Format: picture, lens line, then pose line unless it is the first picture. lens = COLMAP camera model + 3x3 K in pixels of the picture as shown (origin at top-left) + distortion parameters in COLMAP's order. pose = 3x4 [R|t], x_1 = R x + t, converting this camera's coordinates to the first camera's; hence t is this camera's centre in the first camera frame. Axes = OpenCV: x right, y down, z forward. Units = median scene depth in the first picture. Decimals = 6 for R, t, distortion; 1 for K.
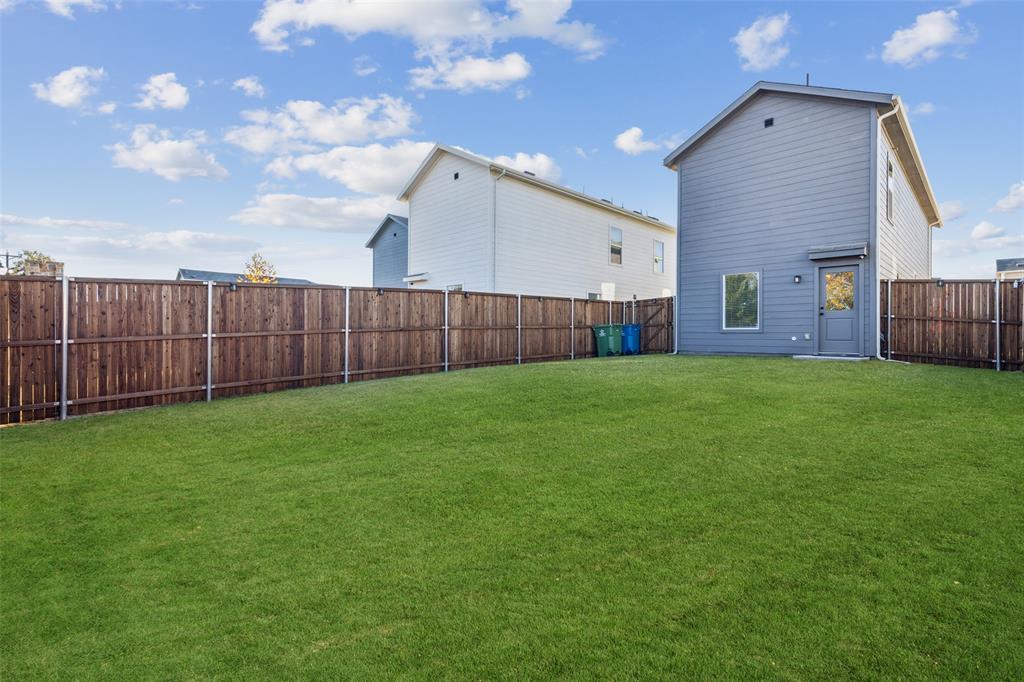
lens RADIAL K [[458.4, 0, 512.0], [0, 458.4, 341.0], [0, 0, 1]] dist [0.002750, 0.000278]
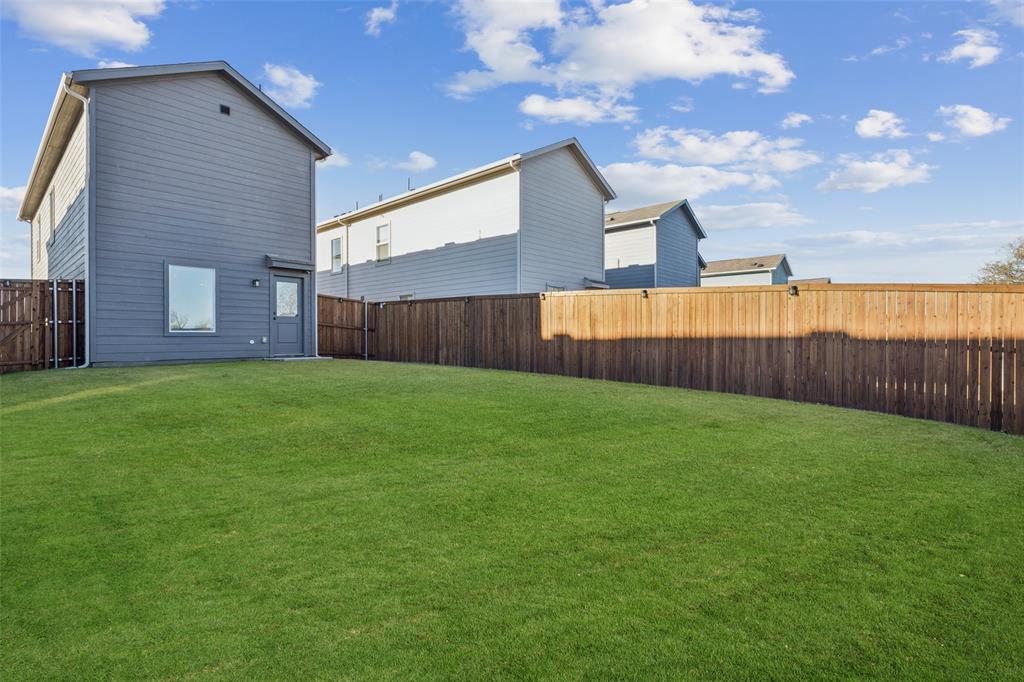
lens RADIAL K [[491.4, 0, 512.0], [0, 491.4, 341.0], [0, 0, 1]] dist [0.000662, 0.000071]
pose [[-0.056078, -0.006930, 0.998402, -0.525501], [0.015426, 0.999851, 0.007806, -0.007705], [-0.998307, 0.015839, -0.055963, 0.541197]]
